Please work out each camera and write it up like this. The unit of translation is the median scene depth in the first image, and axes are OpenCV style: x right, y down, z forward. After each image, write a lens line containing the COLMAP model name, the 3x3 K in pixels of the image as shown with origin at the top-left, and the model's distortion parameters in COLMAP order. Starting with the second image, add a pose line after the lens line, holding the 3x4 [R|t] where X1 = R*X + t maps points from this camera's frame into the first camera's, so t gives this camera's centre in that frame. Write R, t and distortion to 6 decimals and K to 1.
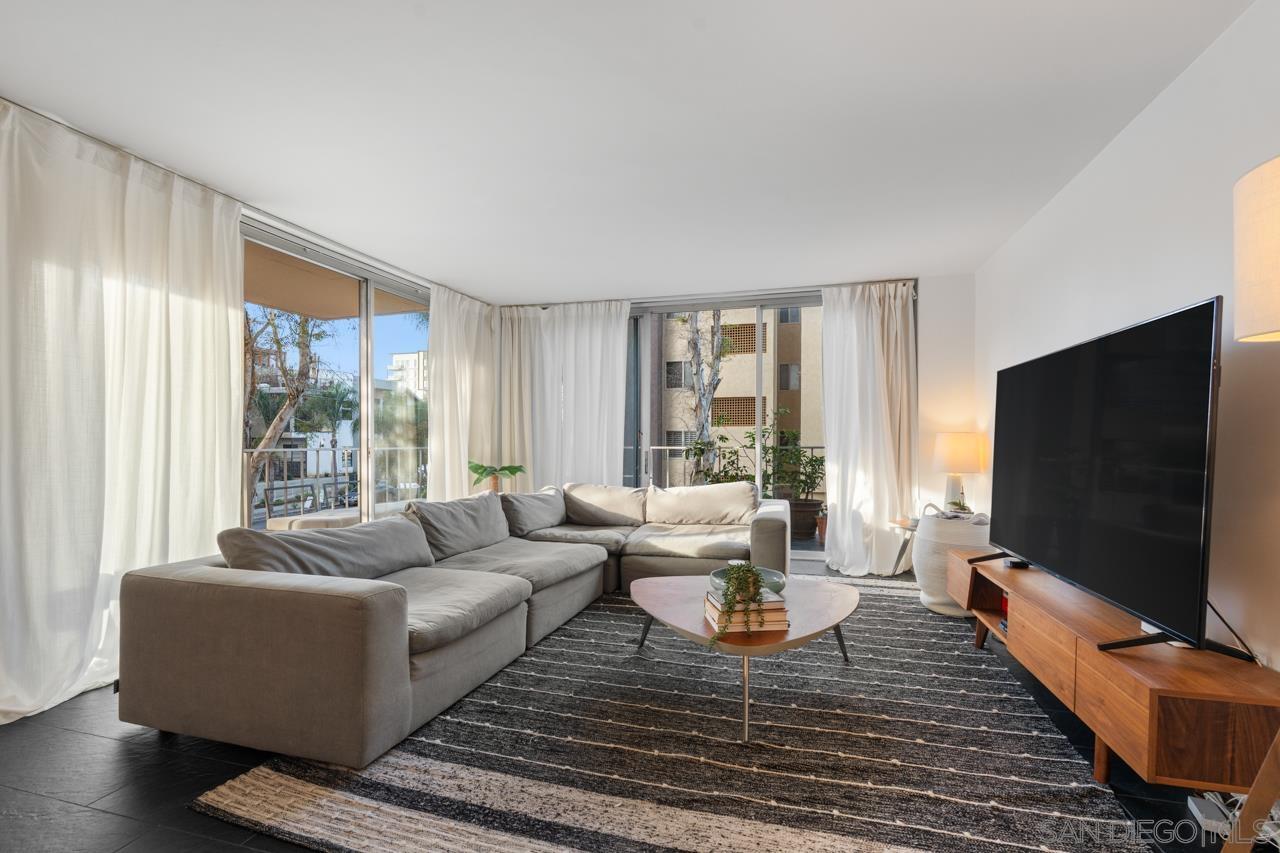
lens RADIAL K [[569.7, 0, 653.7], [0, 569.7, 445.3], [0, 0, 1]] dist [-0.006480, 0.000796]
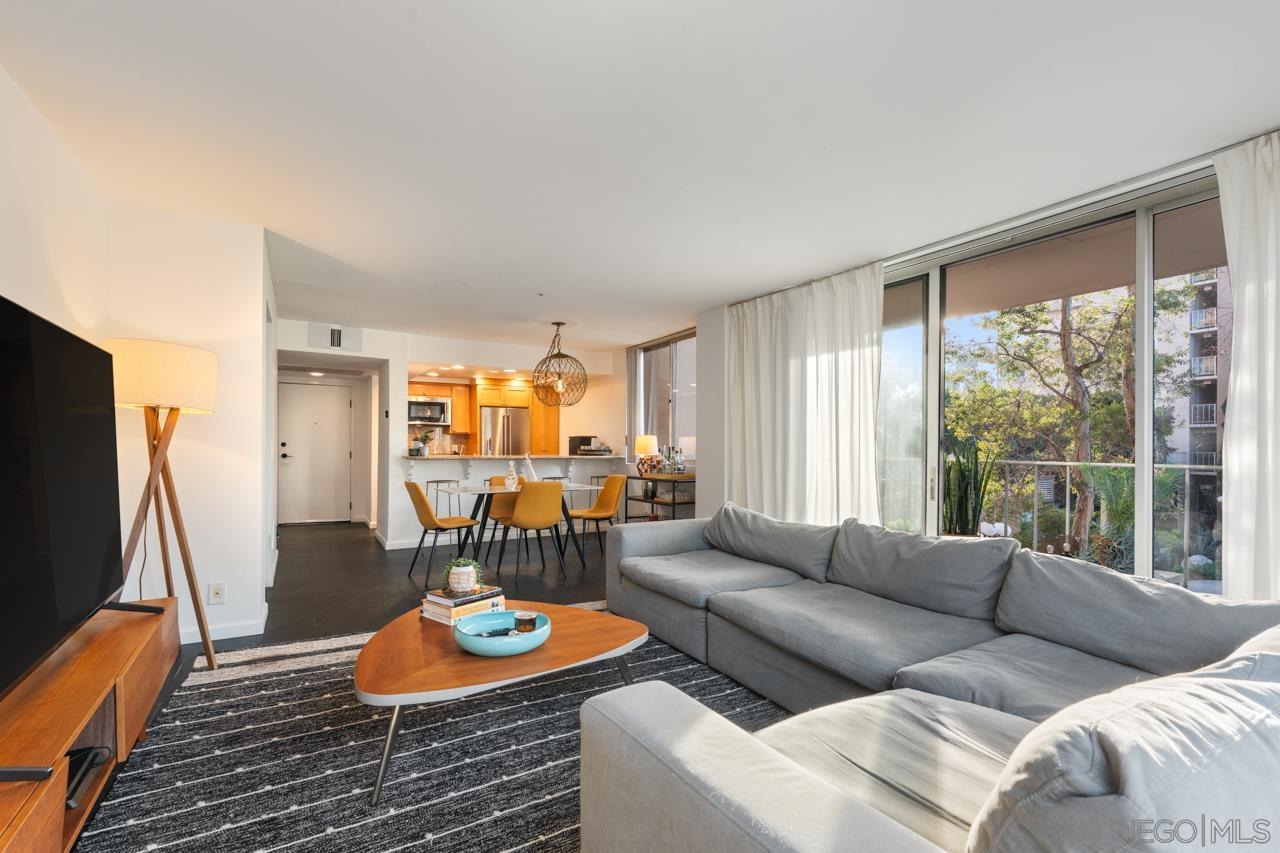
lens RADIAL K [[569.7, 0, 642.7], [0, 569.7, 444.6], [0, 0, 1]] dist [-0.006480, 0.000796]
pose [[-0.698458, 0.002381, -0.715647, 0.345378], [-0.000127, 0.999994, 0.003451, -0.017009], [0.715651, 0.002501, -0.698453, 0.983504]]
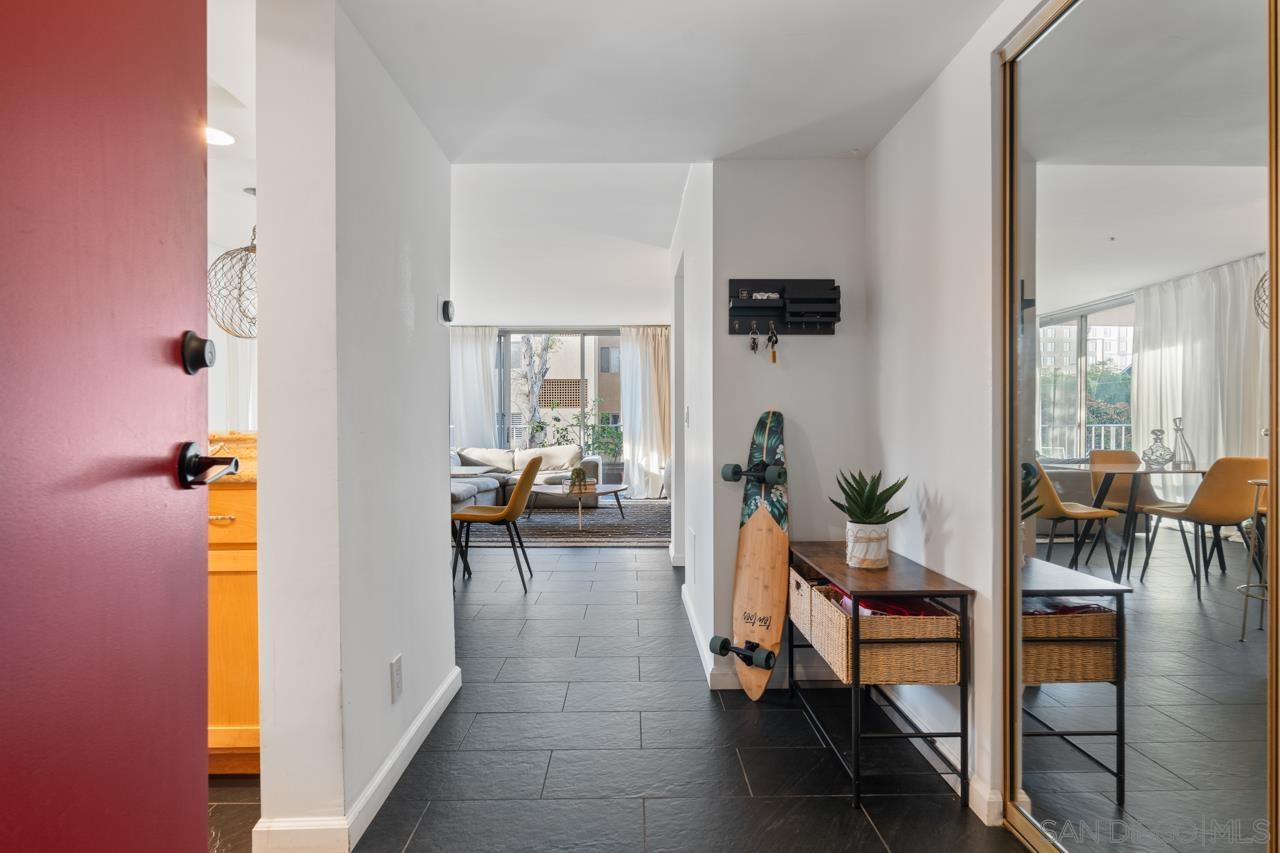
lens RADIAL K [[695.8, 0, 641.2], [0, 695.8, 426.9], [0, 0, 1]] dist [0.000426, -0.000059]
pose [[0.963545, -0.005430, 0.267491, -0.191385], [0.006181, 0.999979, -0.001966, 0.017181], [-0.267474, 0.003548, 0.963558, -0.983289]]
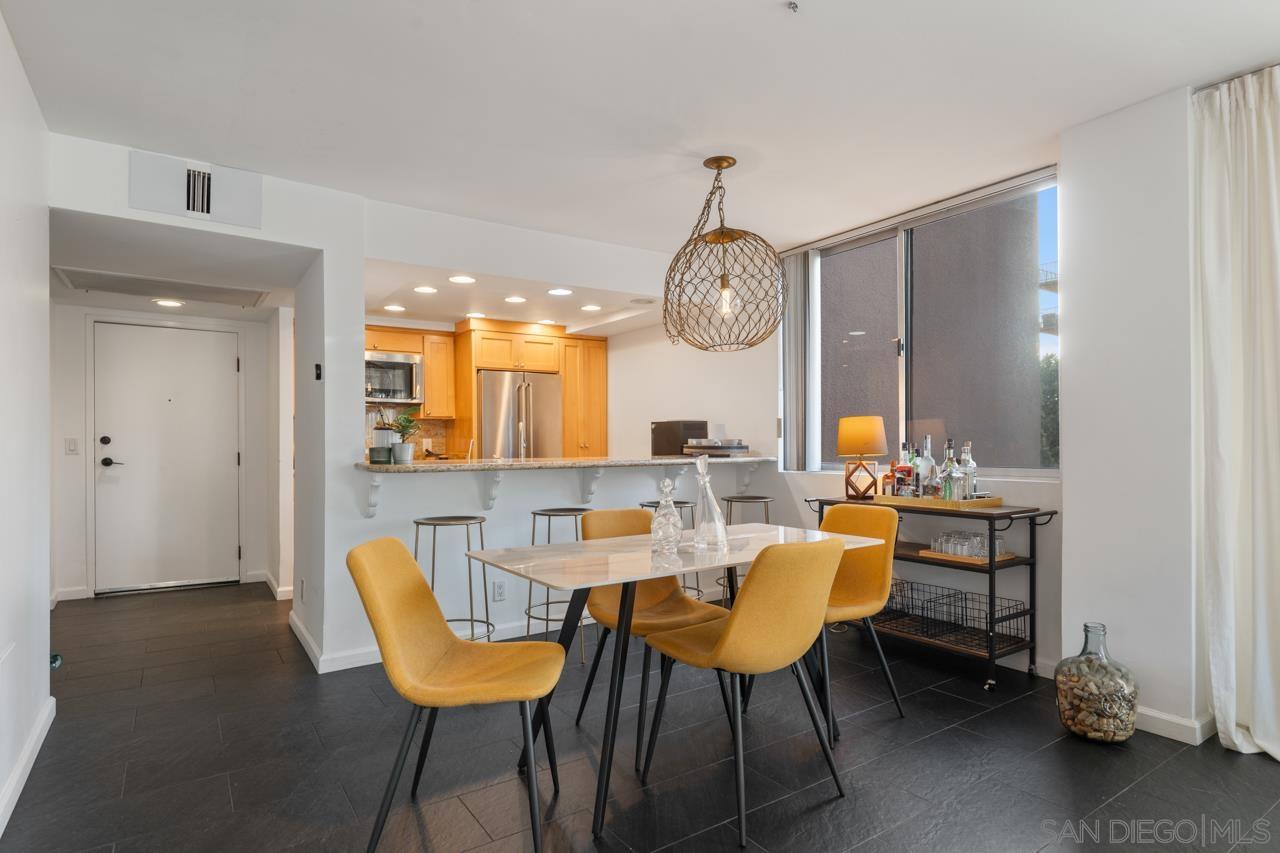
lens RADIAL K [[673.1, 0, 633.0], [0, 673.1, 438.8], [0, 0, 1]] dist [0.002113, 0.001529]
pose [[-0.659907, 0.008479, -0.751299, 0.128564], [0.006823, 0.999963, 0.005293, -0.014044], [0.751316, -0.001633, -0.659940, 0.348678]]
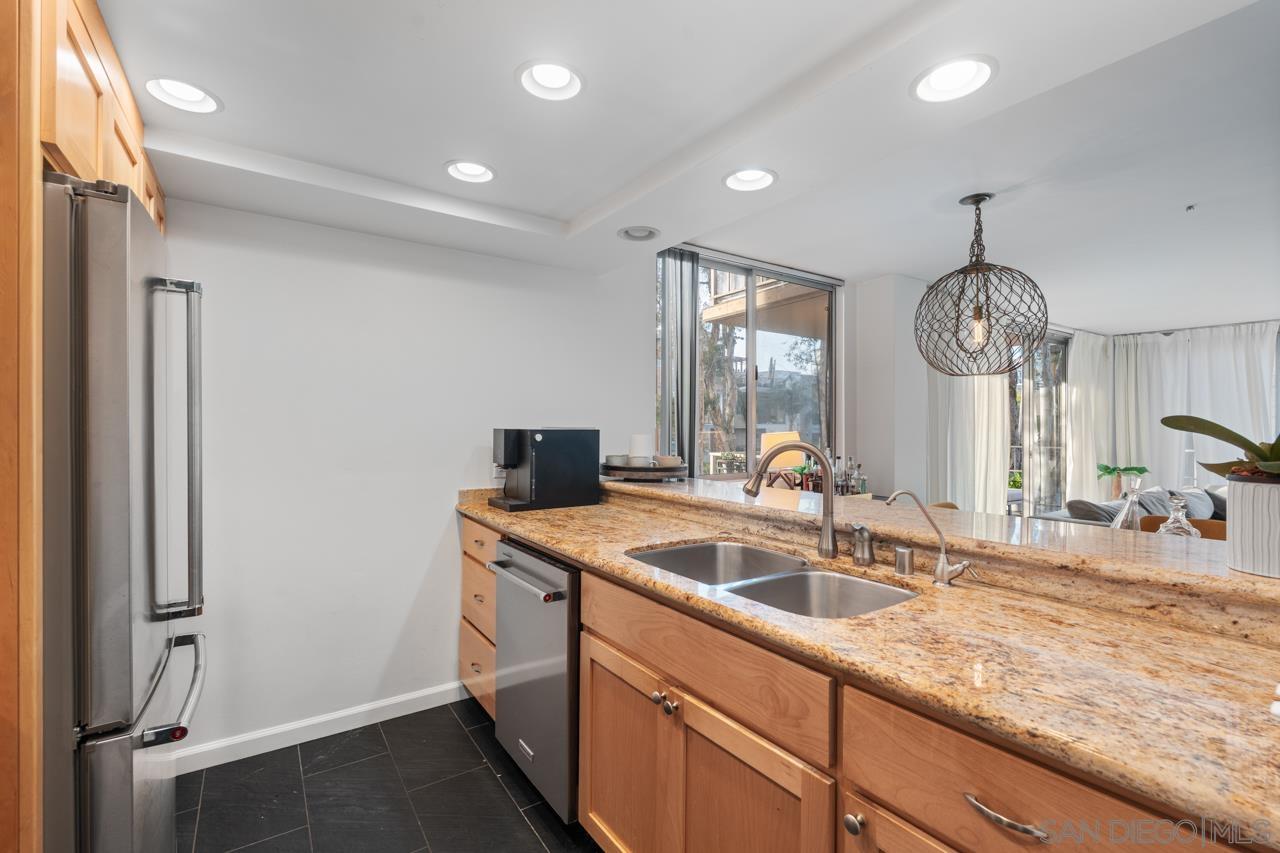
lens RADIAL K [[569.7, 0, 642.4], [0, 569.7, 427.7], [0, 0, 1]] dist [-0.006480, 0.000796]
pose [[0.761574, 0.005022, -0.648059, -0.300089], [-0.010666, 0.999932, -0.004785, -0.035414], [0.647990, 0.010556, 0.761575, -0.694750]]
